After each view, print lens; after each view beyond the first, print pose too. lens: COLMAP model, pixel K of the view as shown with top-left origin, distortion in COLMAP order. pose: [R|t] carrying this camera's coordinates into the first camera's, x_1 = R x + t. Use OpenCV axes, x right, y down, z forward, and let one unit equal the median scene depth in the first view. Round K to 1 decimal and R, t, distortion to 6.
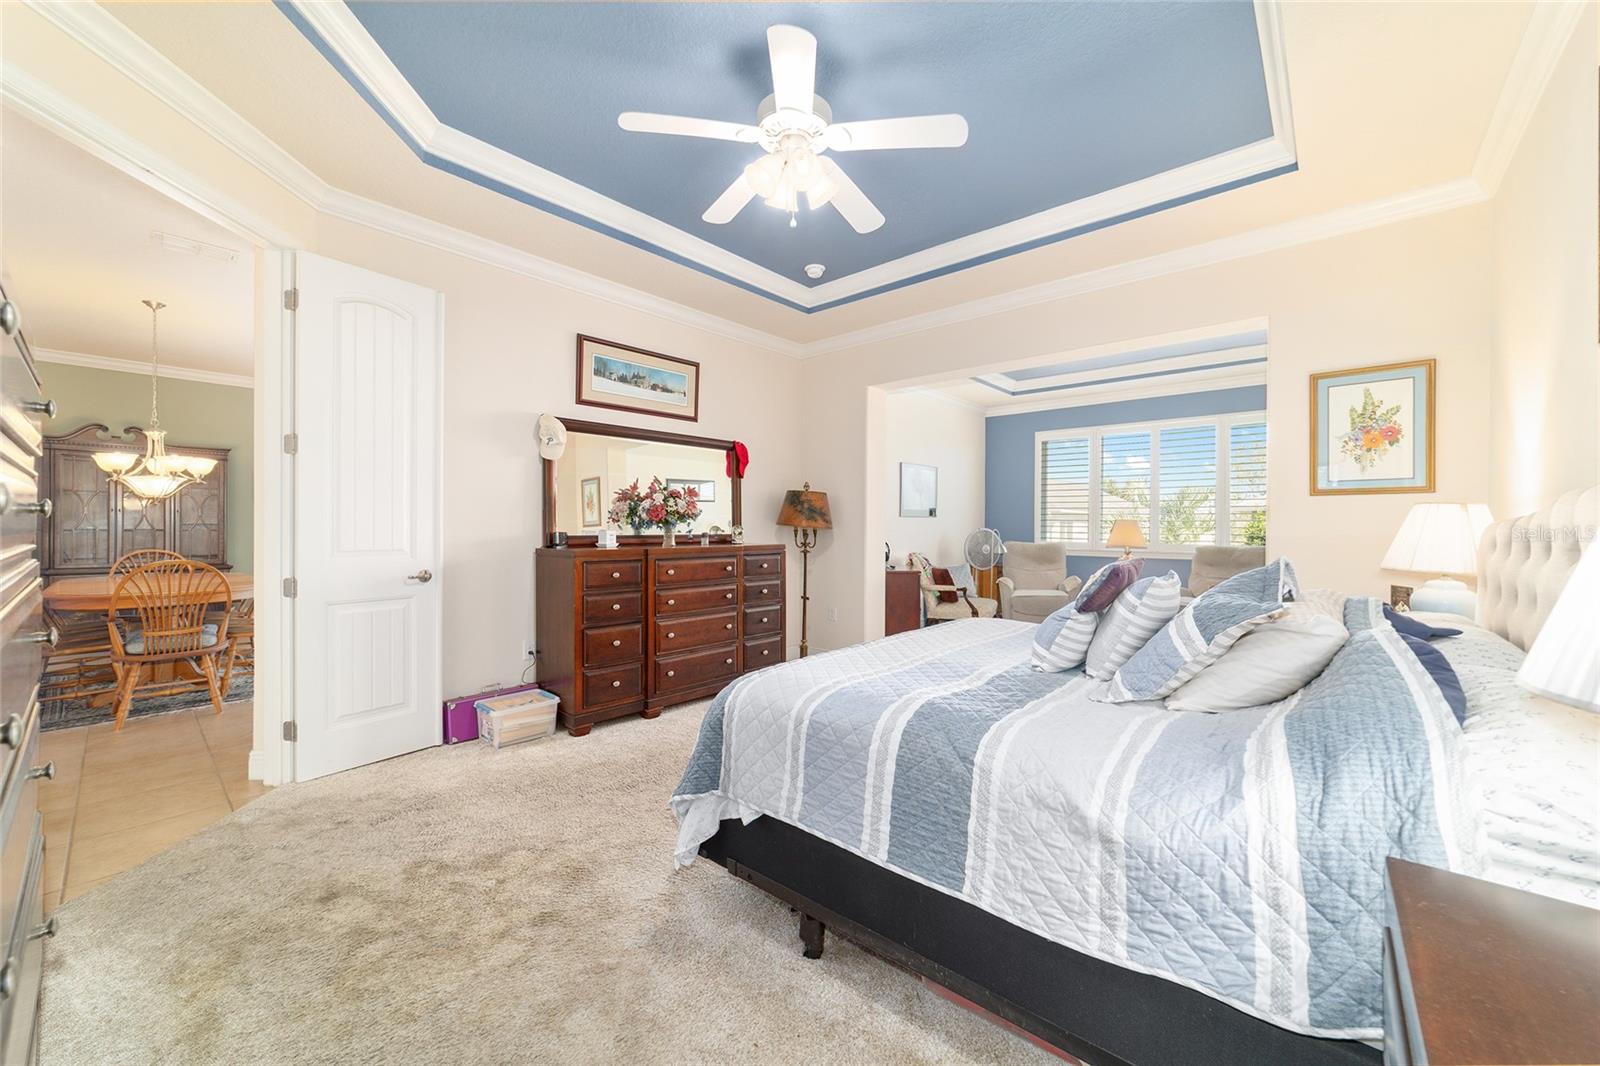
lens RADIAL K [[615.8, 0, 795.6], [0, 615.8, 534.5], [0, 0, 1]] dist [-0.022237, 0.010769]
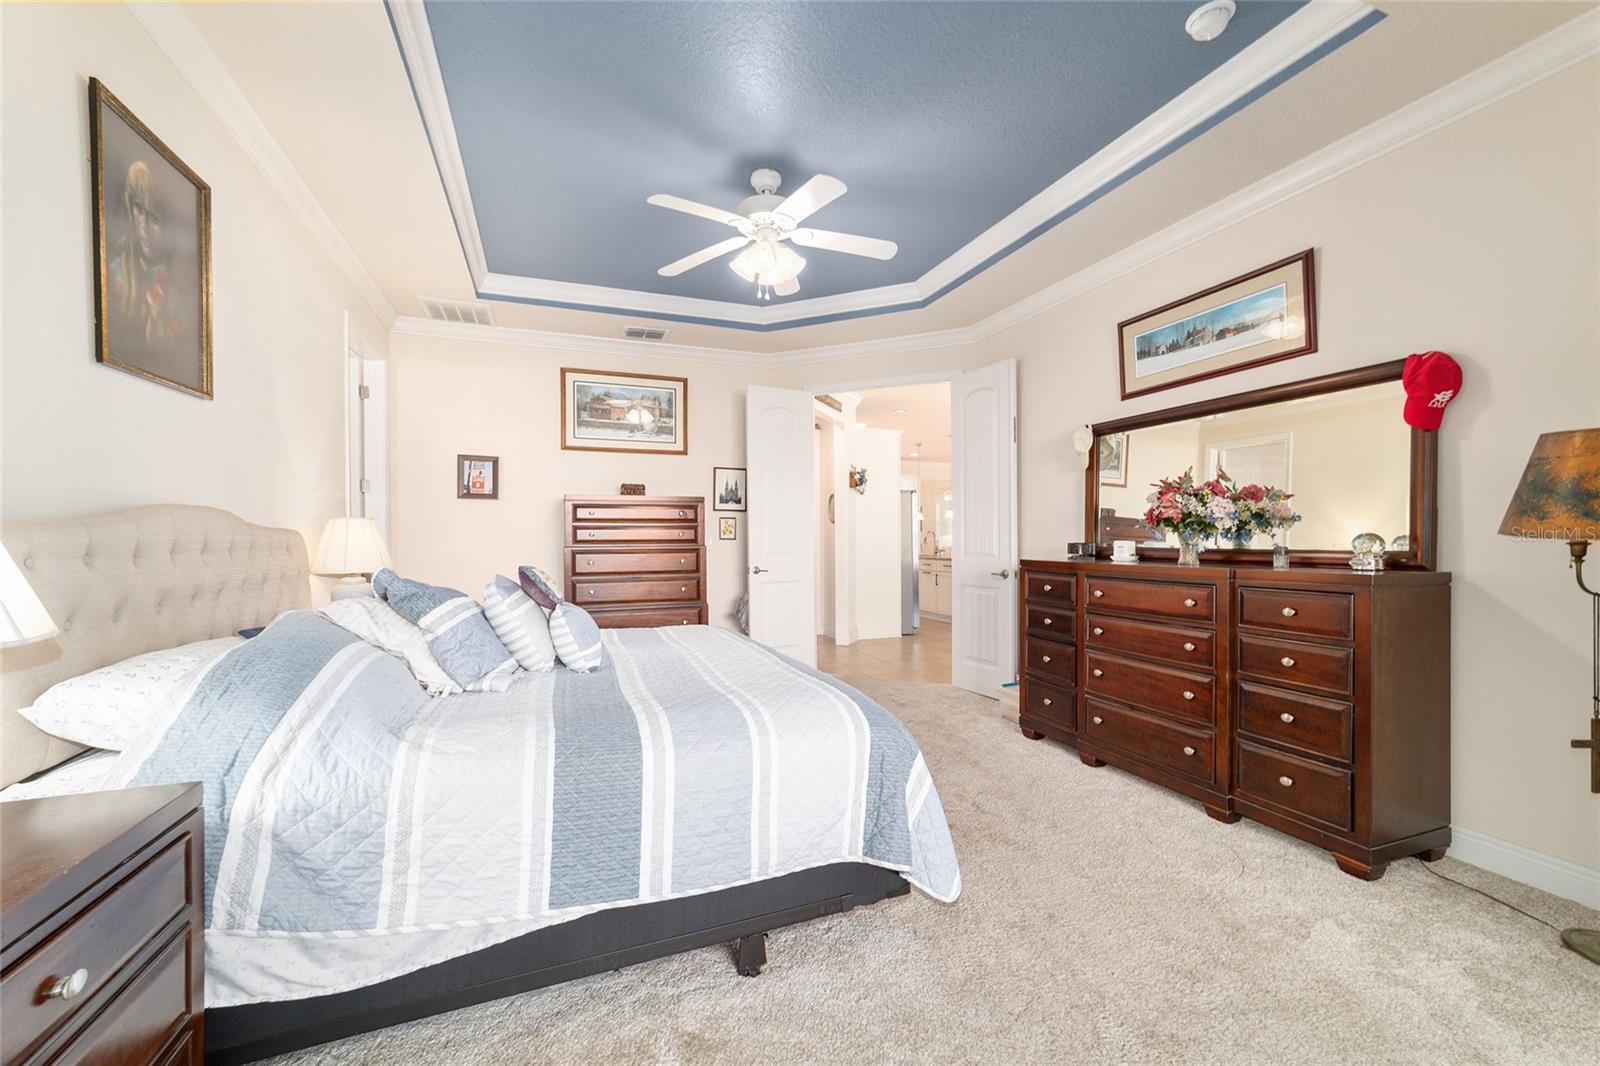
lens RADIAL K [[650.0, 0, 798.6], [0, 650.0, 543.1], [0, 0, 1]] dist [0.000101, 0.013105]
pose [[-0.465160, 0.003416, -0.885220, 0.659972], [-0.014100, 0.999837, 0.011268, -0.007045], [0.885115, 0.017723, -0.465036, 0.951988]]
